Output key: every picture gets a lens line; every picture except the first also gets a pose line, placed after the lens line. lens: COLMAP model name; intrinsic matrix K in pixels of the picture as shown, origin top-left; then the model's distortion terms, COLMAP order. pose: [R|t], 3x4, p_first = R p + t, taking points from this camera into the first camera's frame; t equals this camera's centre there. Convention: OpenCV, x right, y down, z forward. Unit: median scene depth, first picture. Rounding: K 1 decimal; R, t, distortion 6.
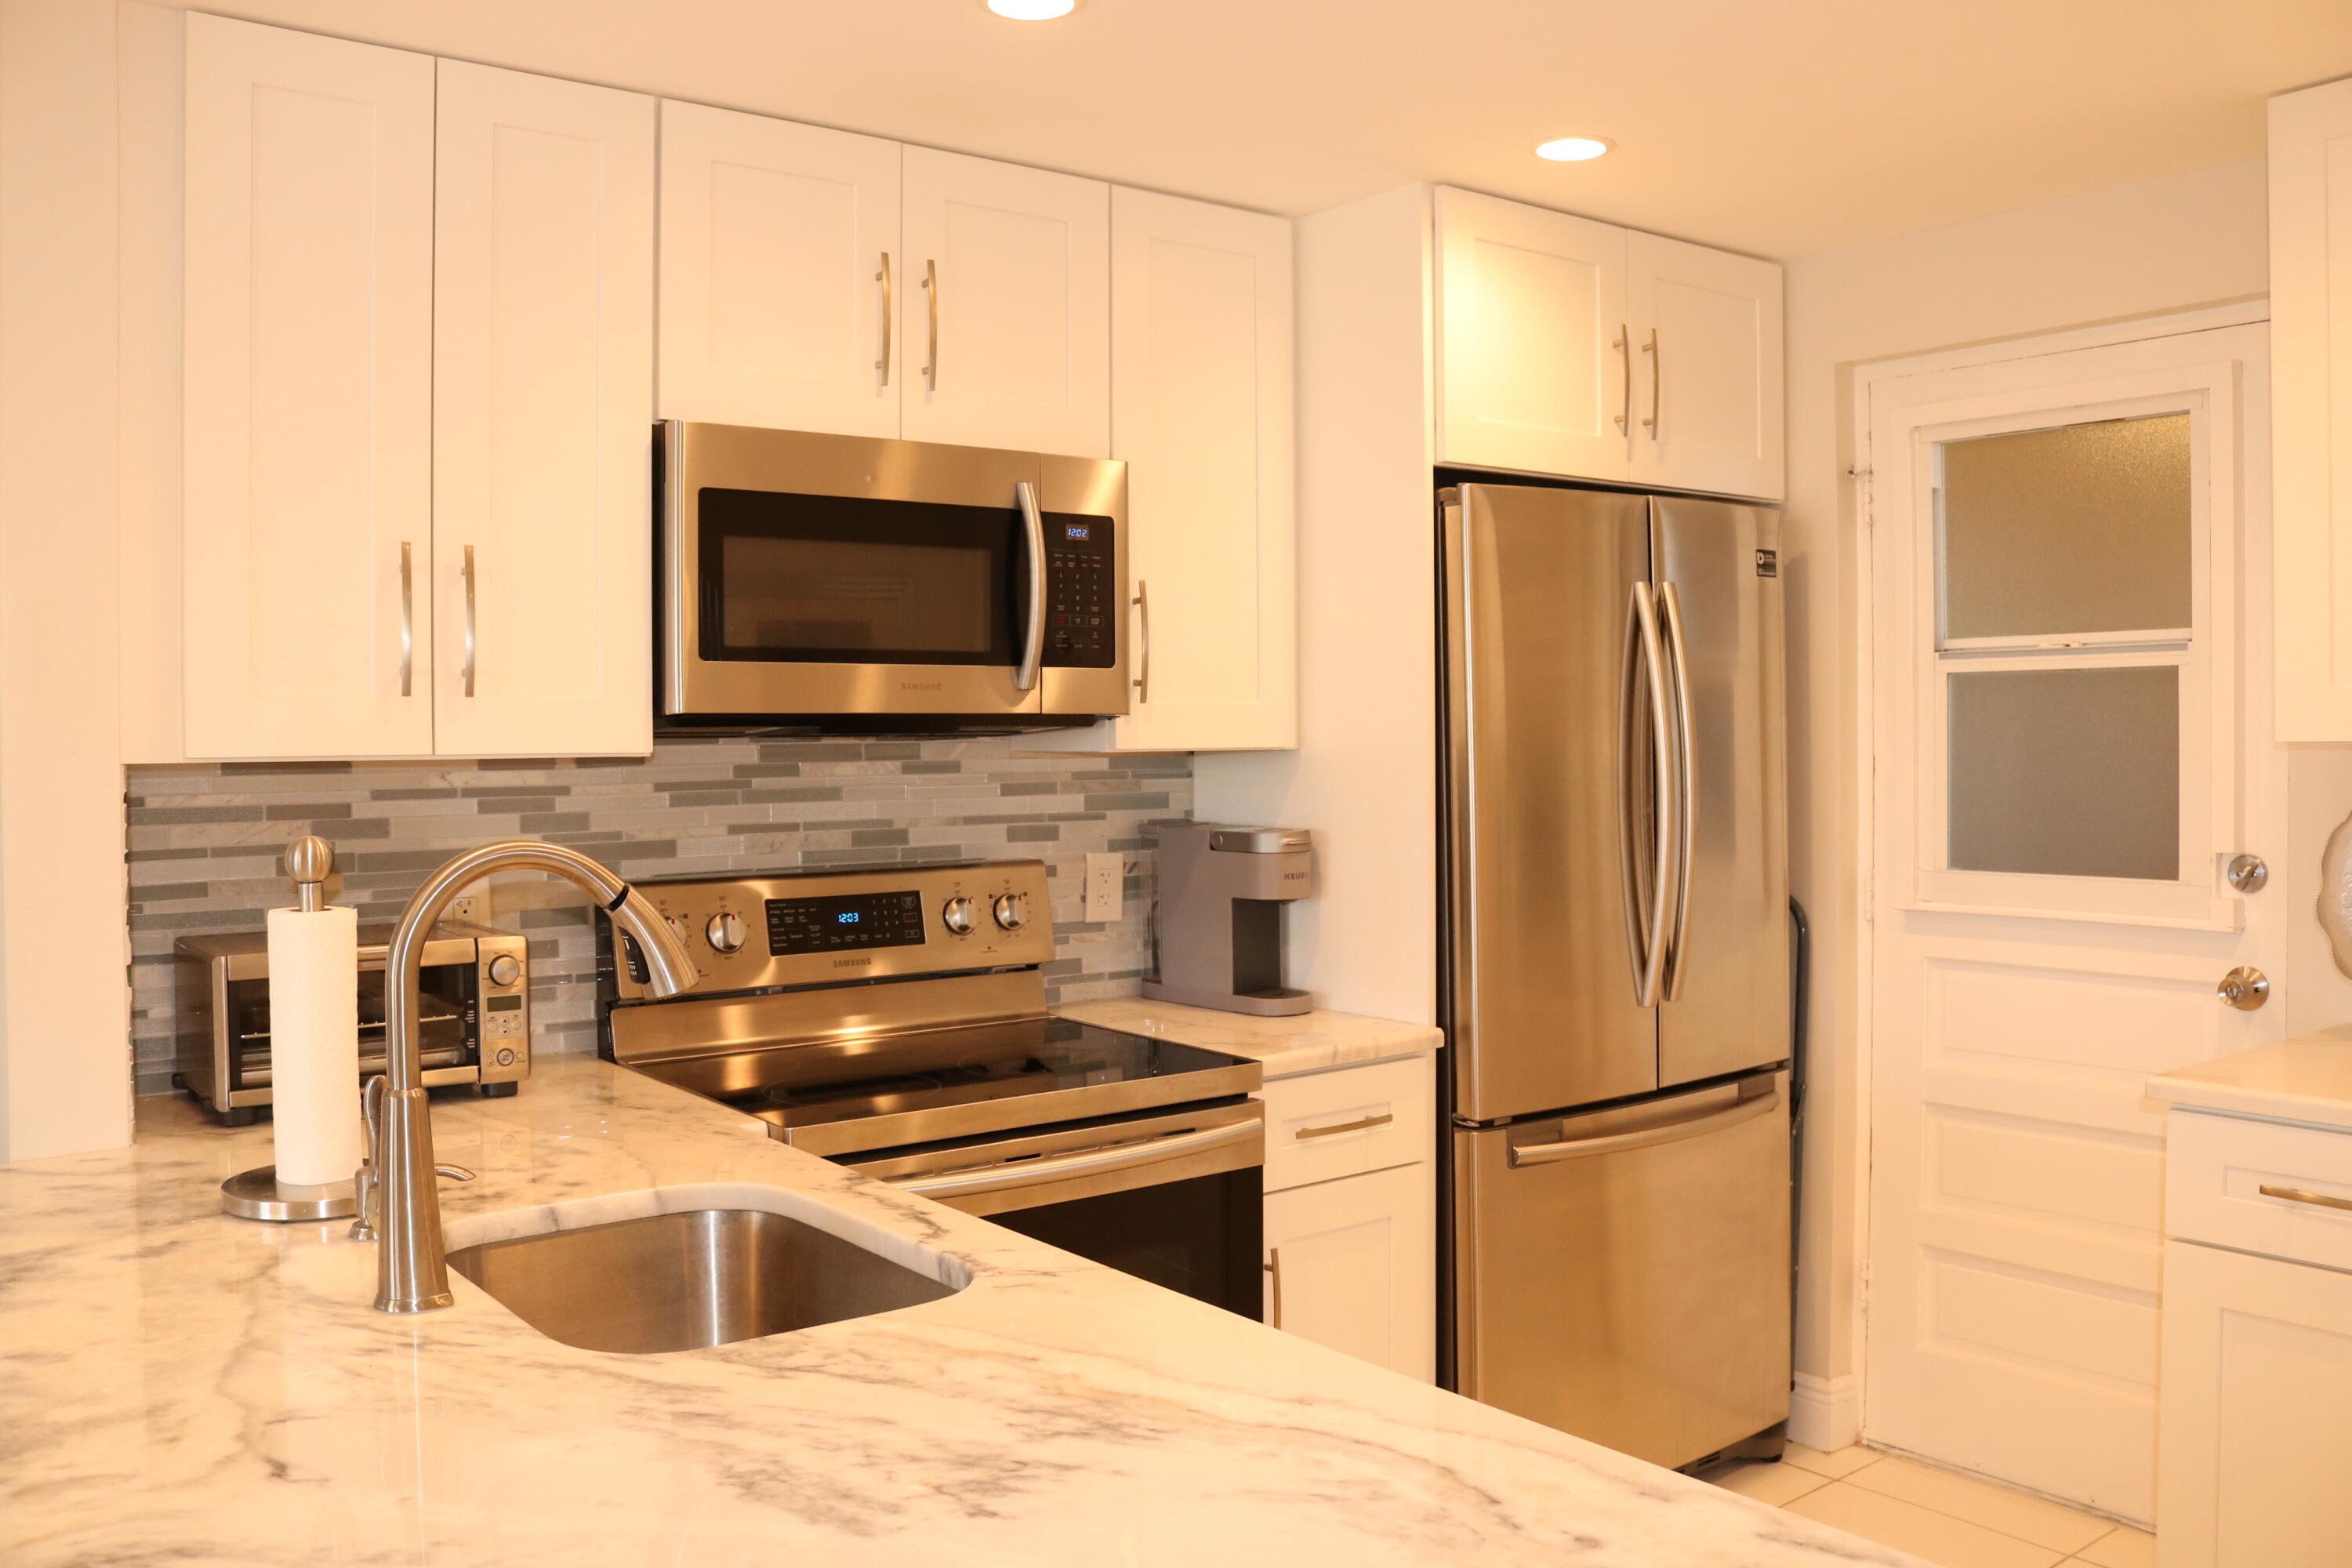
lens RADIAL K [[1949.4, 0, 1180.3], [0, 1949.4, 769.6], [0, 0, 1]] dist [-0.160751, 0.132398]
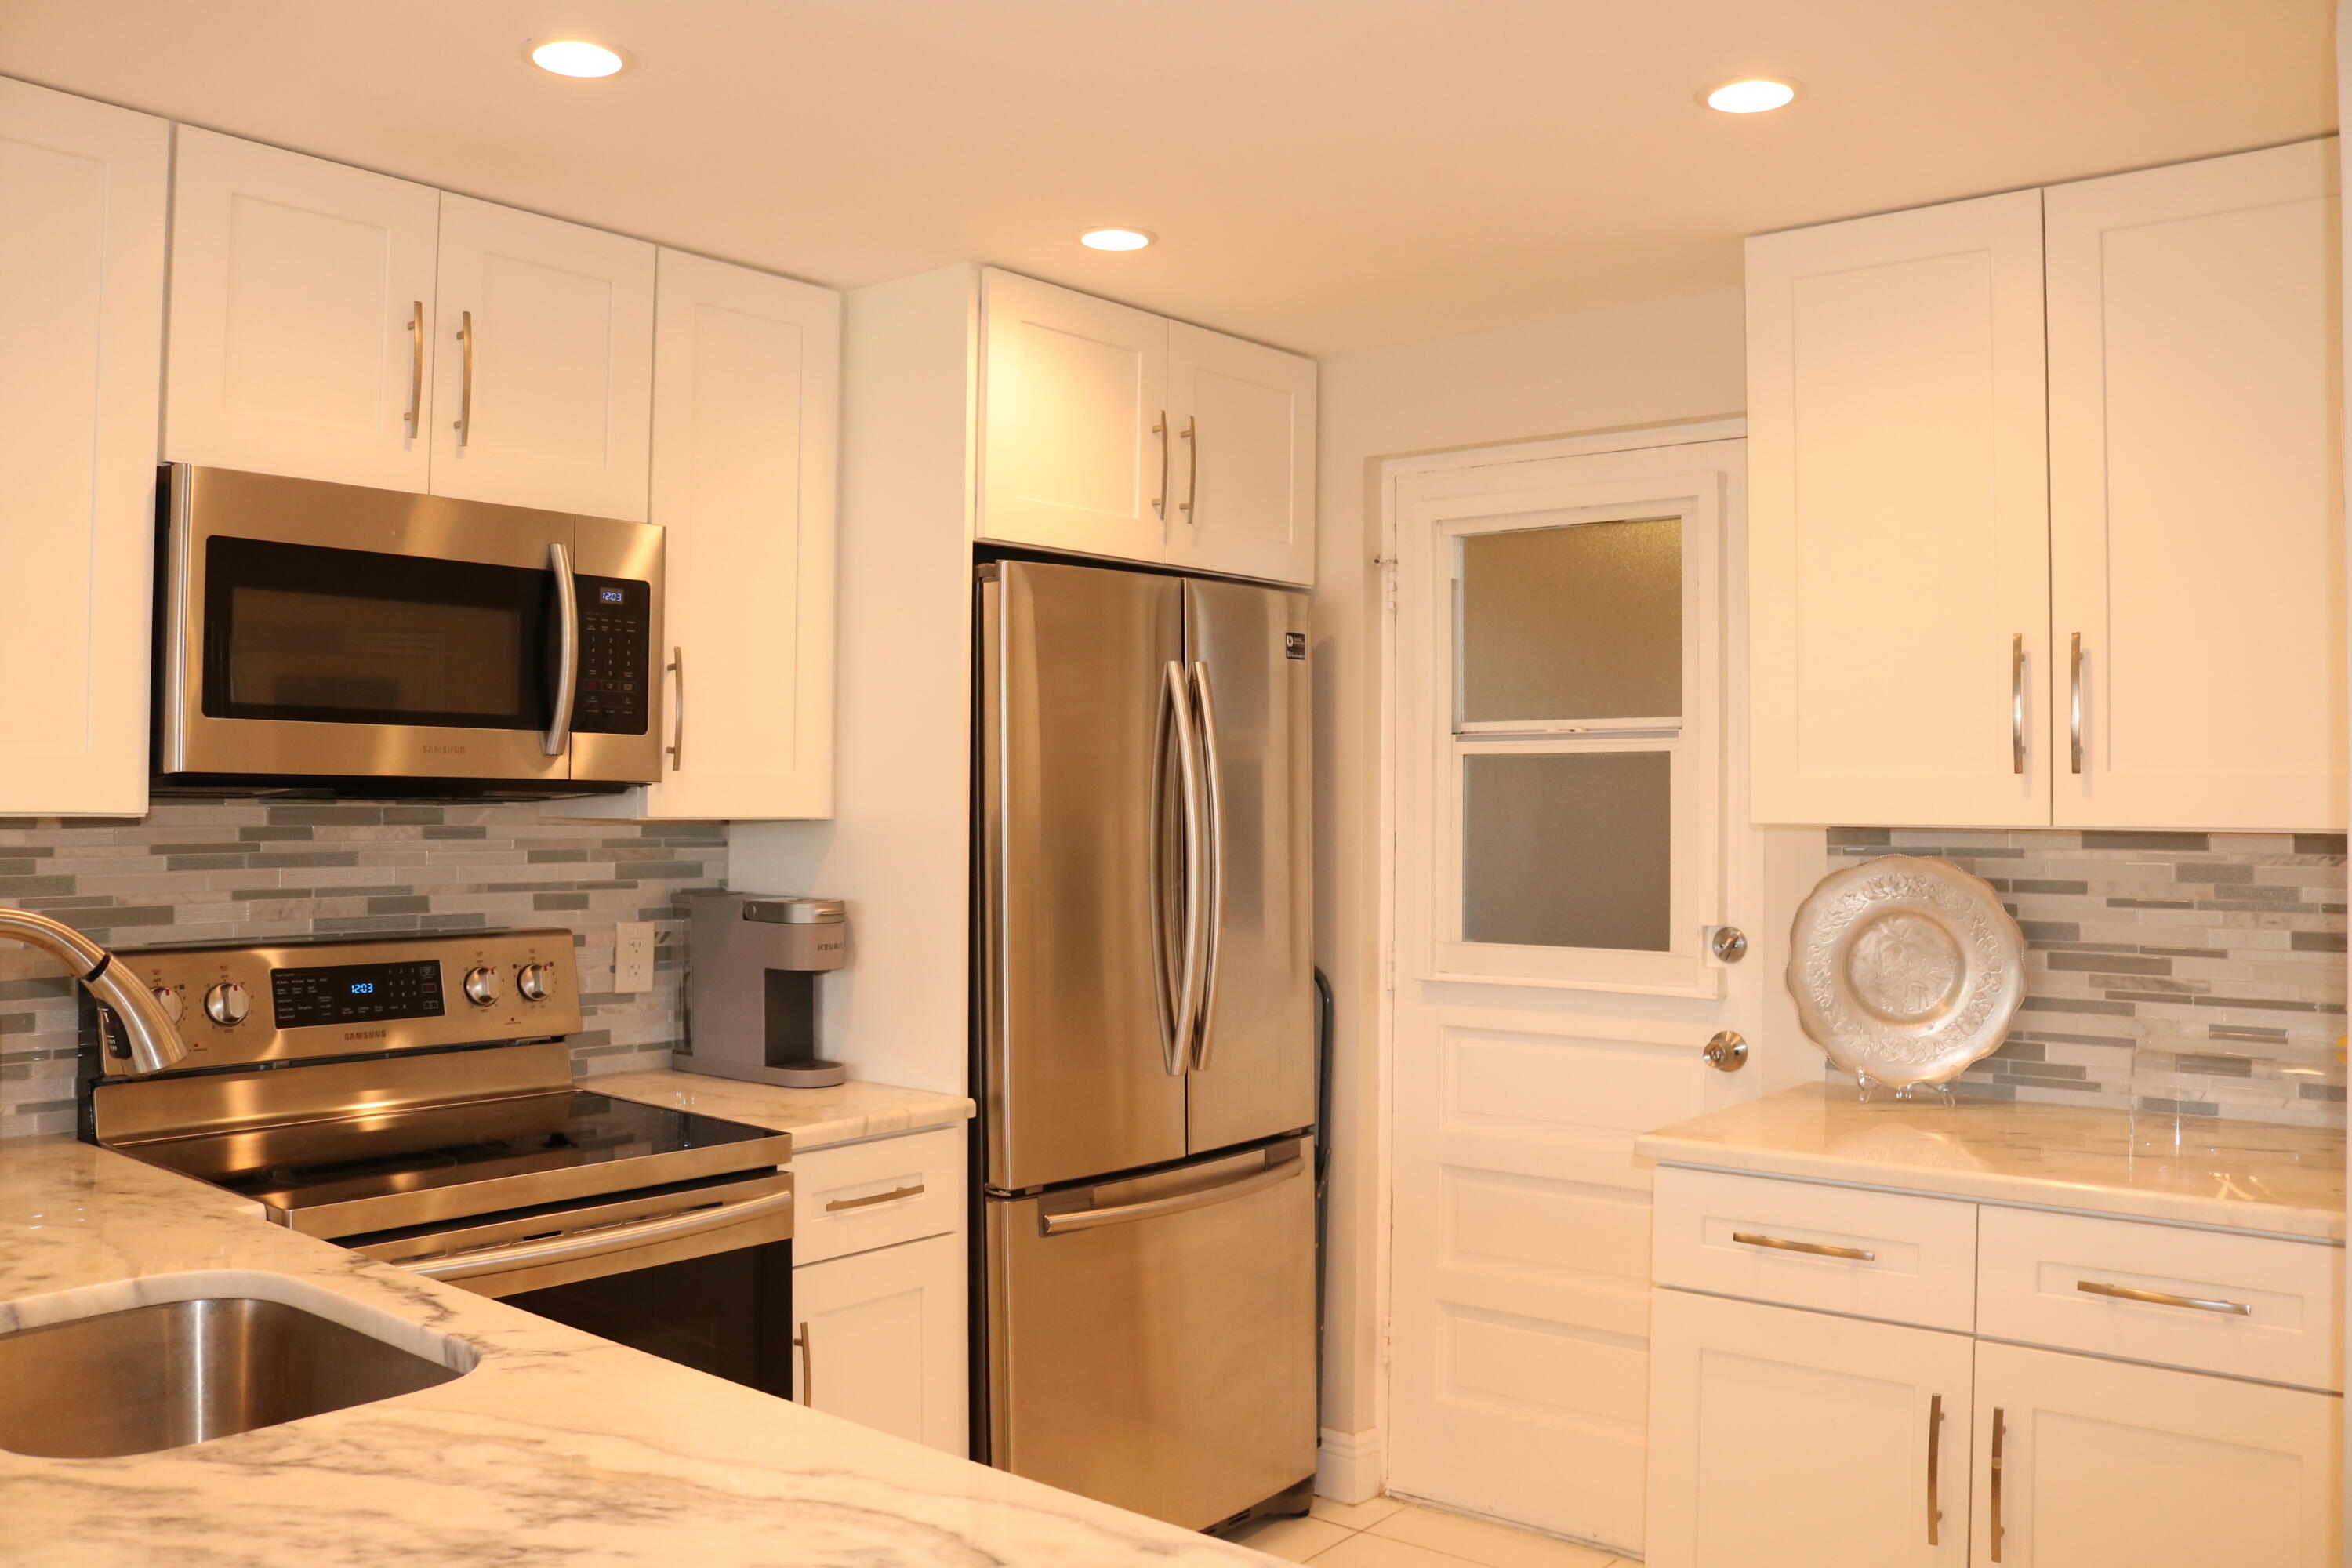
lens RADIAL K [[1949.4, 0, 1180.3], [0, 1949.4, 769.6], [0, 0, 1]] dist [-0.160751, 0.132398]
pose [[0.973797, 0.018352, 0.226678, 0.008231], [-0.010158, 0.999254, -0.037263, -0.000882], [-0.227193, 0.033984, 0.973257, -0.009453]]
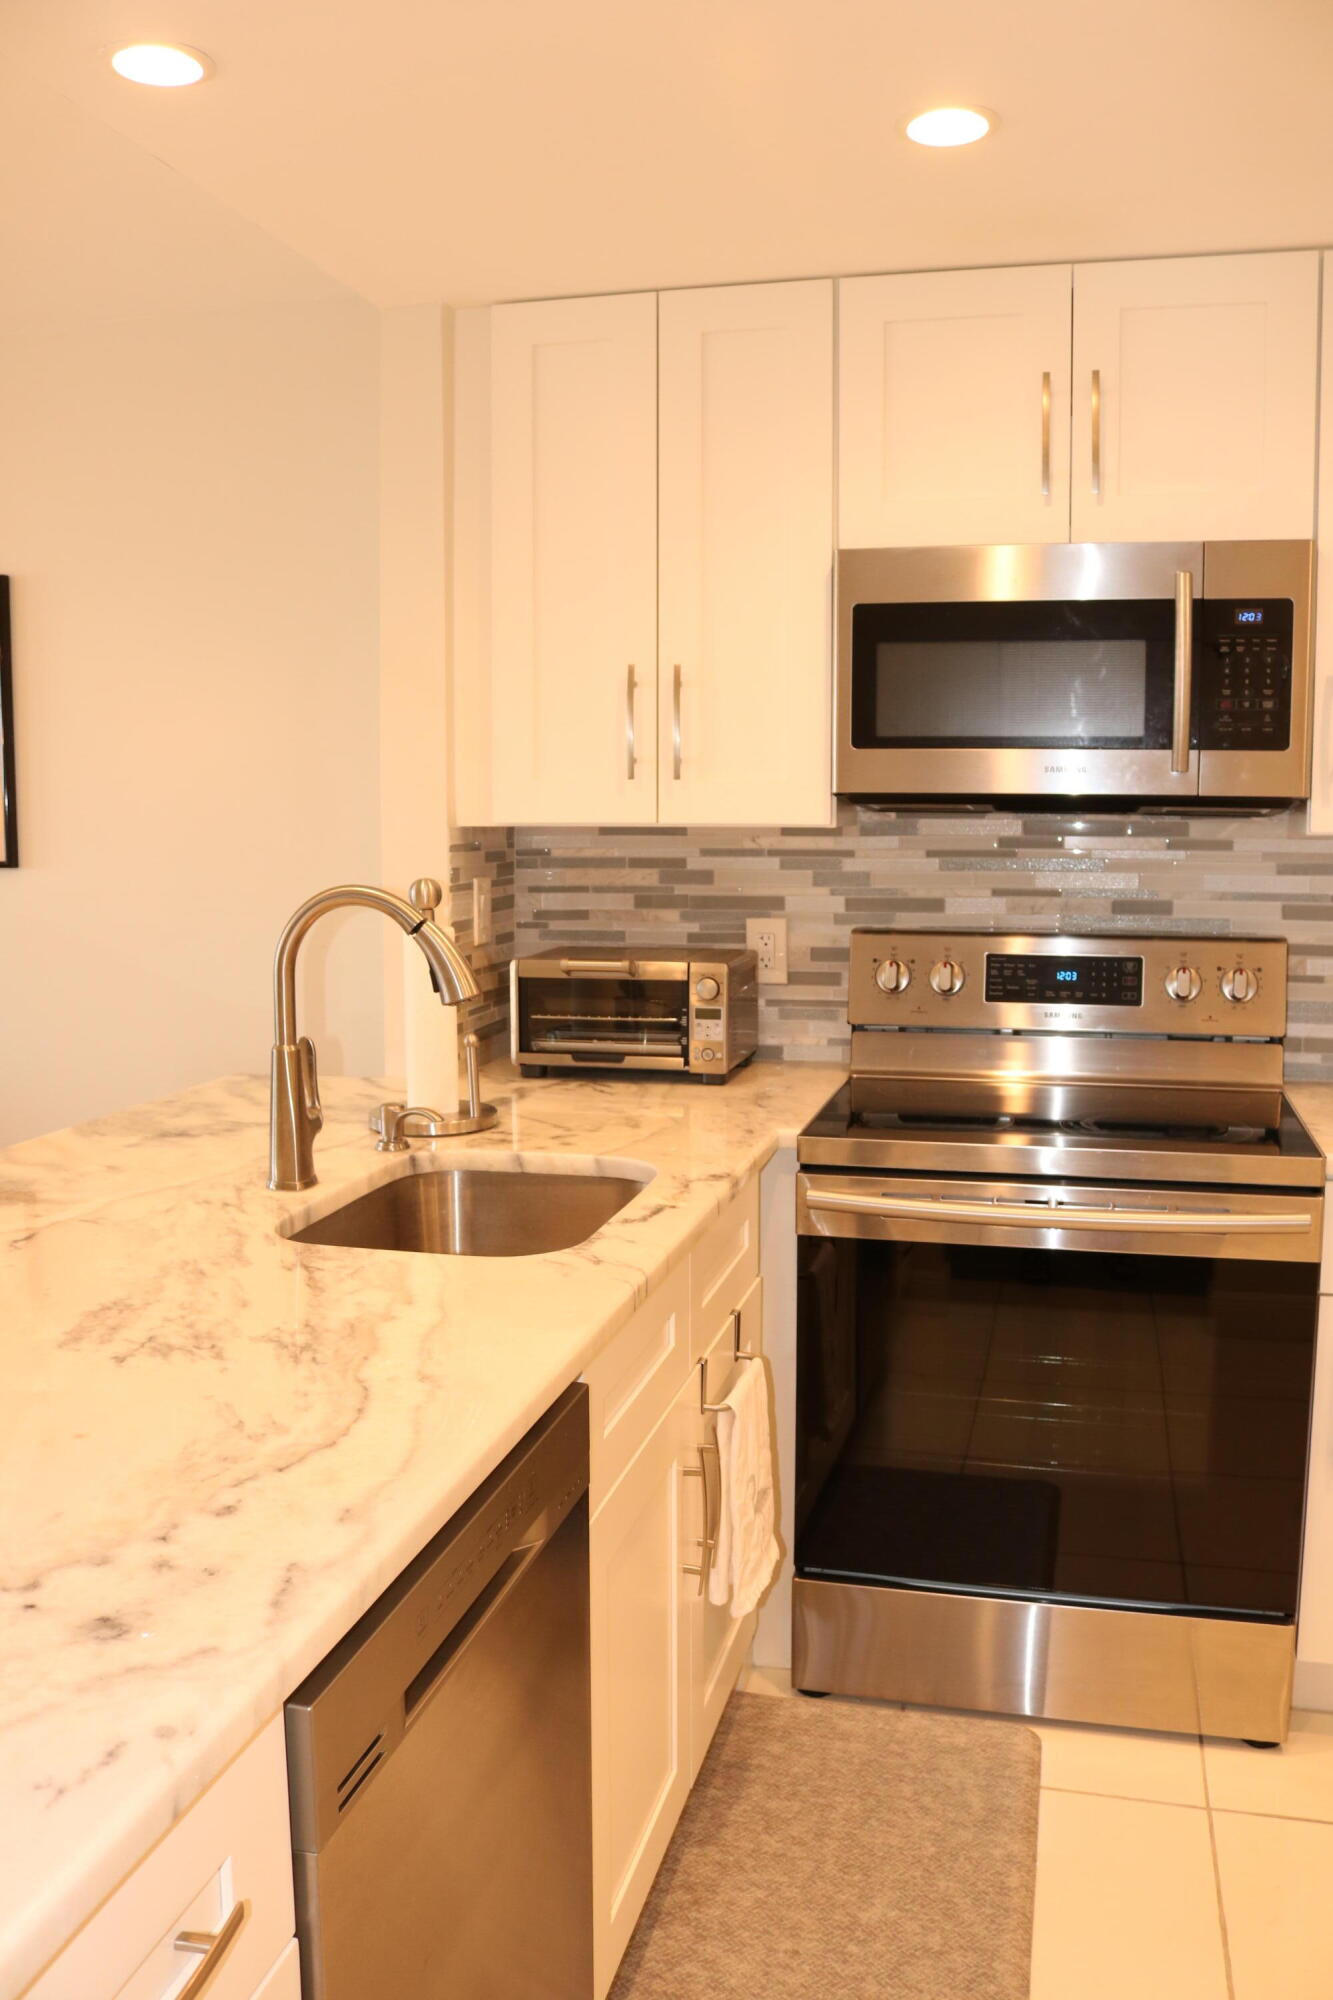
lens RADIAL K [[1657.7, 0, 666.5], [0, 1657.7, 1000.0], [0, 0, 1]] dist [-0.160751, 0.132398]
pose [[0.619331, 0.099277, -0.778828, 0.421952], [-0.019841, 0.993636, 0.110880, -0.010602], [0.784879, -0.053218, 0.617359, 0.224120]]
